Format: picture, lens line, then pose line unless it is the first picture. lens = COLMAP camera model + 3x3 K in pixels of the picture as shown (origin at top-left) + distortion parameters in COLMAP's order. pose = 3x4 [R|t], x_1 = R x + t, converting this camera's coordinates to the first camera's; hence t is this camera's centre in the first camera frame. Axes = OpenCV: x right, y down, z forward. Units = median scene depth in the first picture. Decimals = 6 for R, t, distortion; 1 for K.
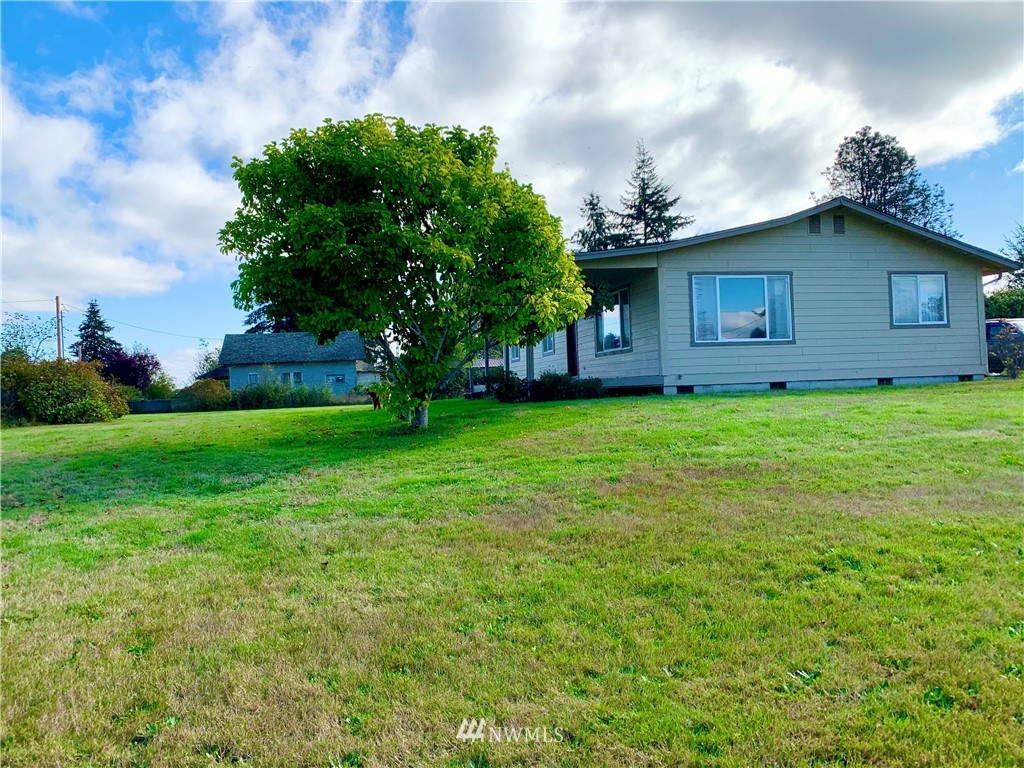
lens RADIAL K [[792.7, 0, 510.4], [0, 792.7, 385.7], [0, 0, 1]] dist [0.005622, -0.009071]
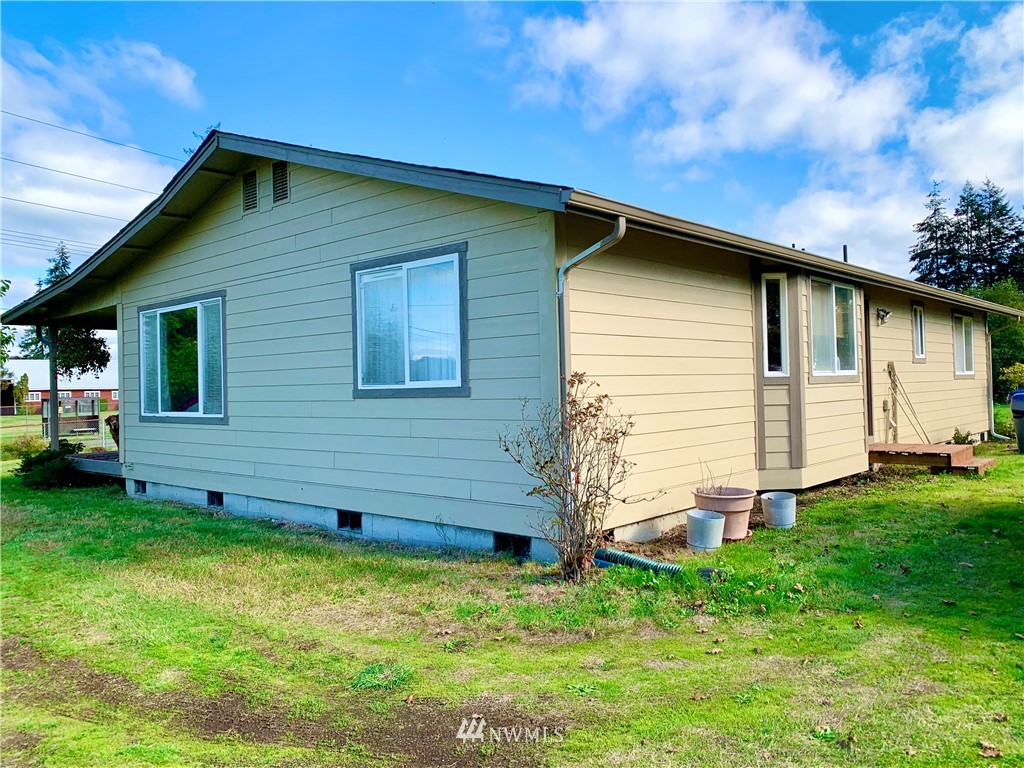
lens RADIAL K [[792.7, 0, 509.7], [0, 792.7, 382.5], [0, 0, 1]] dist [0.005622, -0.009071]
pose [[0.571184, 0.023772, -0.820478, 0.878852], [0.019512, 0.998905, 0.042525, -0.096993], [0.820590, -0.040299, 0.570094, 0.823220]]
